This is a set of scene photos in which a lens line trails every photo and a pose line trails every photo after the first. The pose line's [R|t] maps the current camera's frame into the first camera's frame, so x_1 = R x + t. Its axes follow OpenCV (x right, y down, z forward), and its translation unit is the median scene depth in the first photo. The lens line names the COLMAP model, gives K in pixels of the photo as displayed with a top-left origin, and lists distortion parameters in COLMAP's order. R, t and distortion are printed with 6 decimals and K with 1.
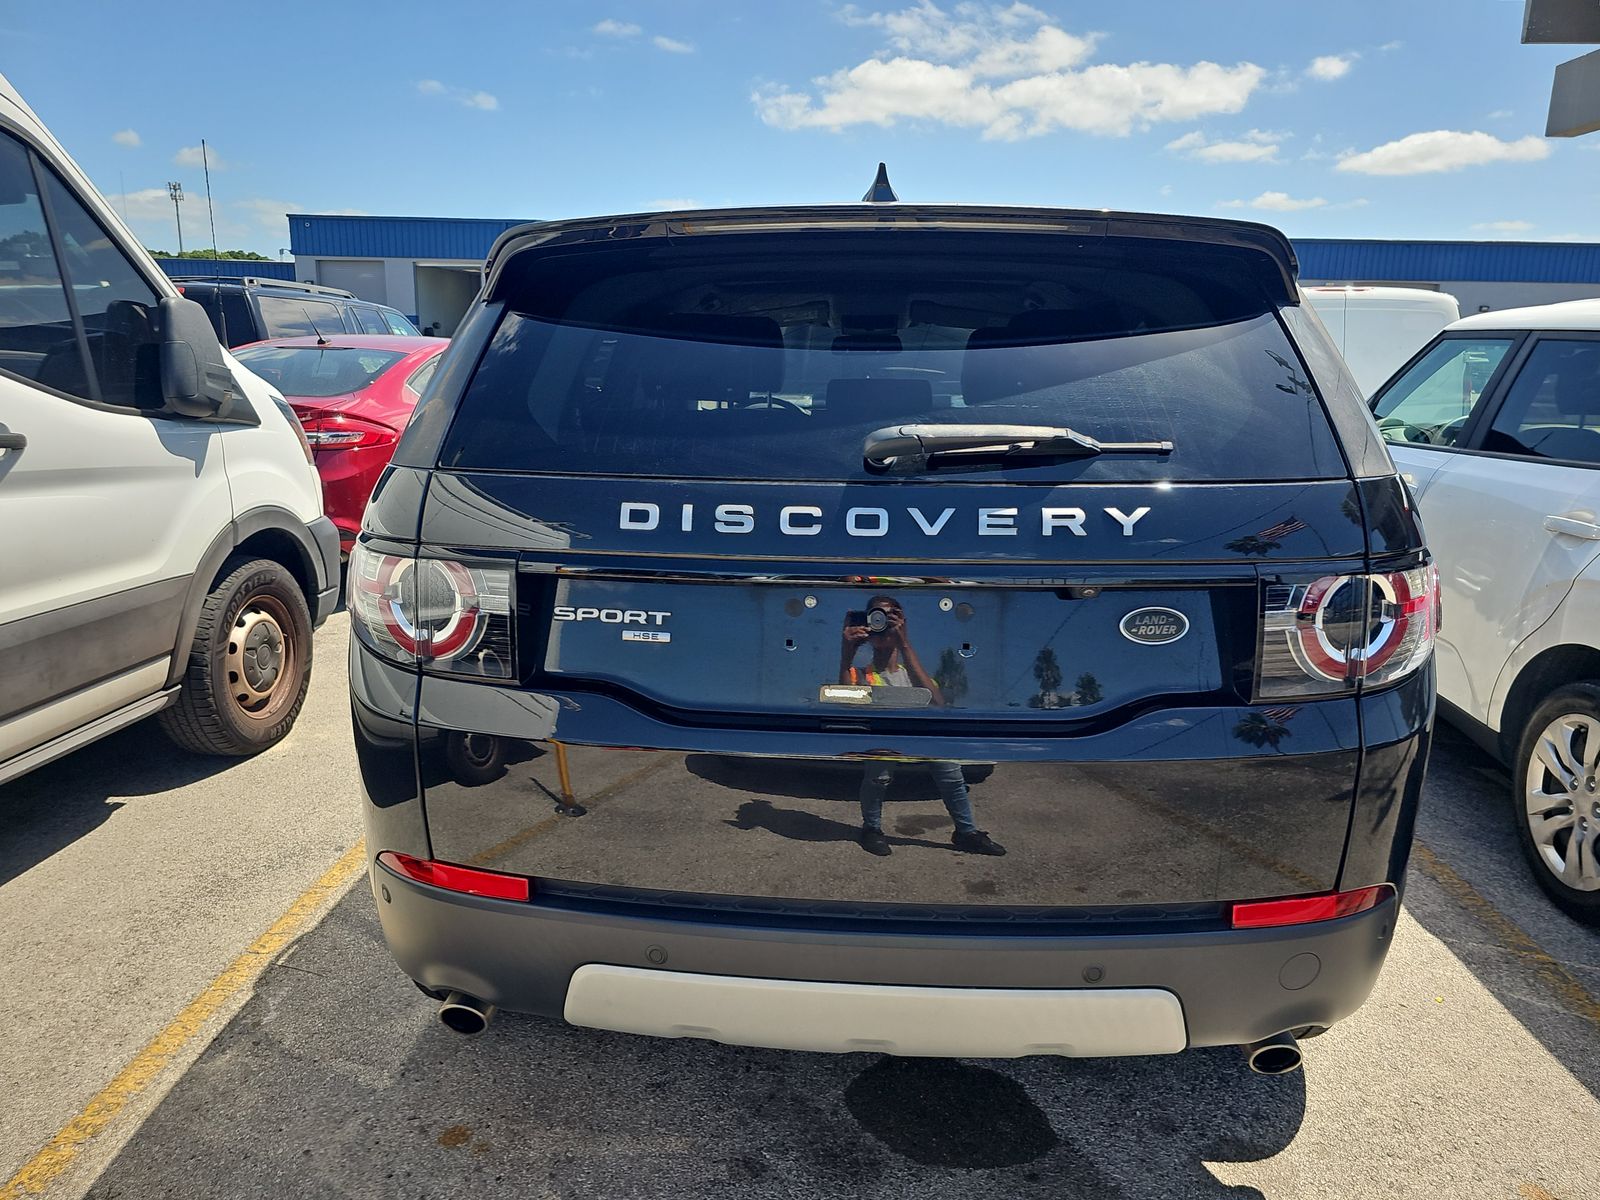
lens RADIAL K [[1088.6, 0, 791.0], [0, 1088.6, 617.8], [0, 0, 1]] dist [0.075796, -0.083679]
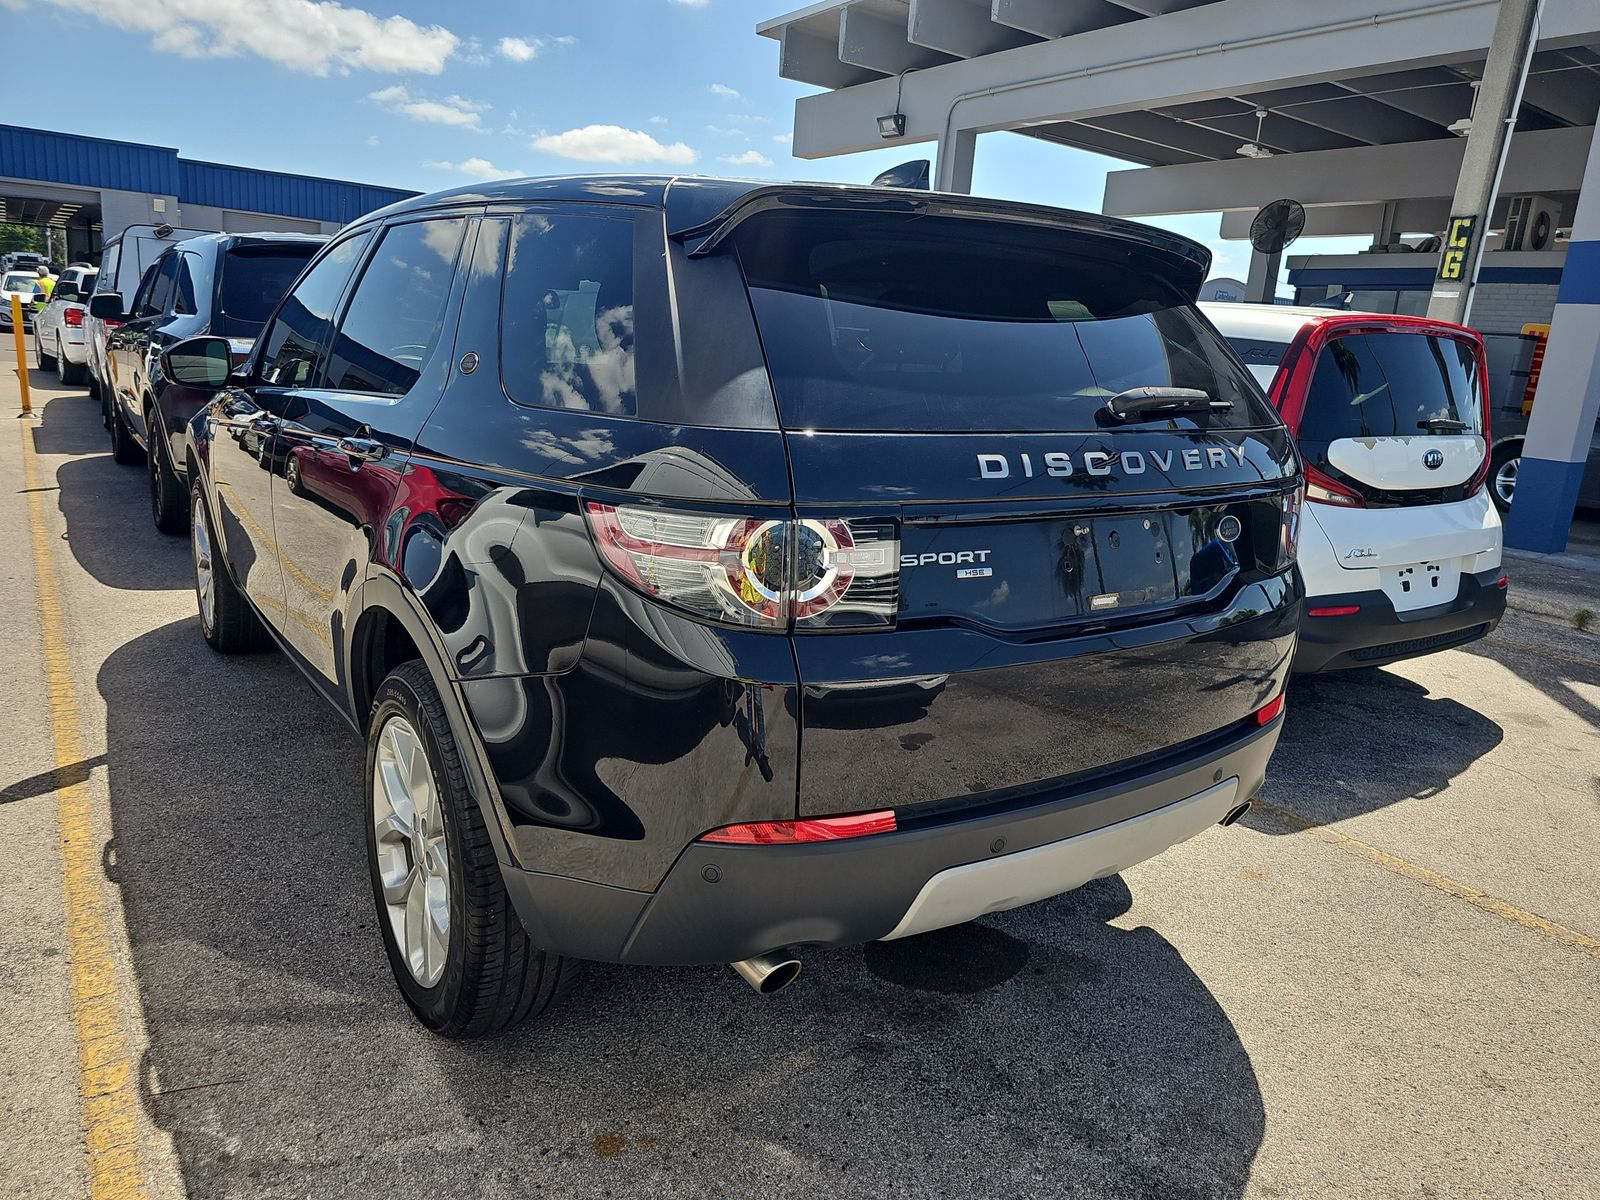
lens RADIAL K [[1090.4, 0, 800.0], [0, 1090.4, 600.0], [0, 0, 1]] dist [0.055743, -0.064107]
pose [[0.756628, -0.116010, 0.643472, -0.178948], [0.100700, 0.993068, 0.060629, -0.007522], [-0.646045, 0.018924, 0.763065, 0.045051]]
